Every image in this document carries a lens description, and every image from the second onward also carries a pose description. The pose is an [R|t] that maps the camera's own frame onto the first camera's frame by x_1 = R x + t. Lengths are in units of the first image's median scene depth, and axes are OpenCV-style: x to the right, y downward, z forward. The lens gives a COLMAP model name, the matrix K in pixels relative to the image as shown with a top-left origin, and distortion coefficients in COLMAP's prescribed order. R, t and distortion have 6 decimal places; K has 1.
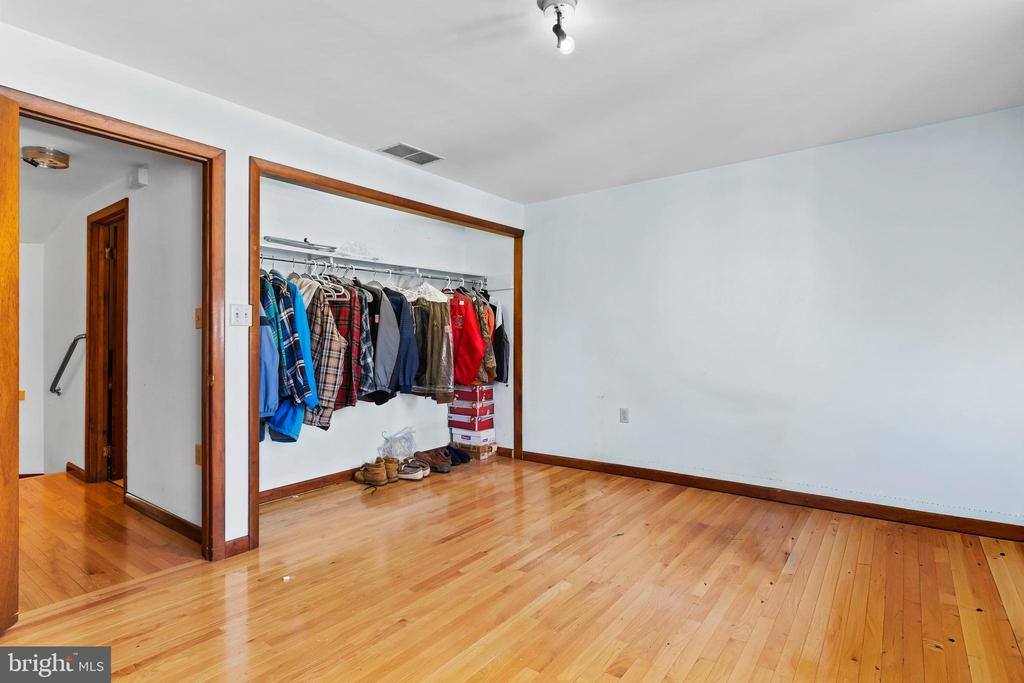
lens RADIAL K [[523.1, 0, 509.9], [0, 523.1, 341.6], [0, 0, 1]] dist [-0.003508, -0.000088]
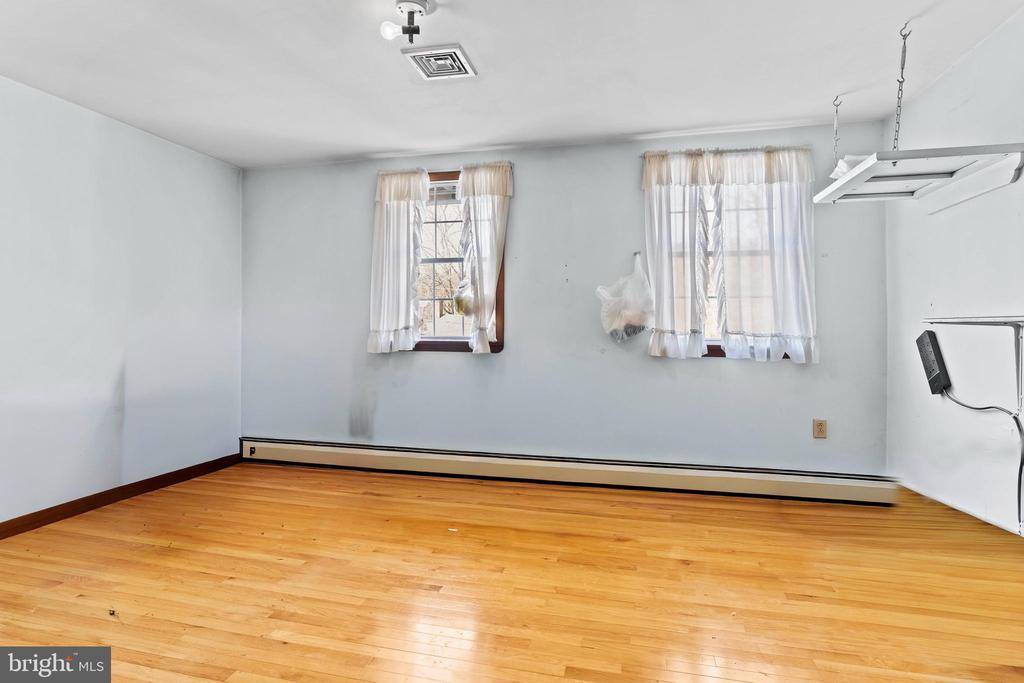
lens RADIAL K [[523.1, 0, 509.3], [0, 523.1, 337.8], [0, 0, 1]] dist [-0.003508, -0.000088]
pose [[-0.397971, -0.026987, 0.917001, -0.752831], [-0.006407, 0.999625, 0.026638, -0.013037], [-0.917376, 0.004726, -0.397994, 0.980277]]
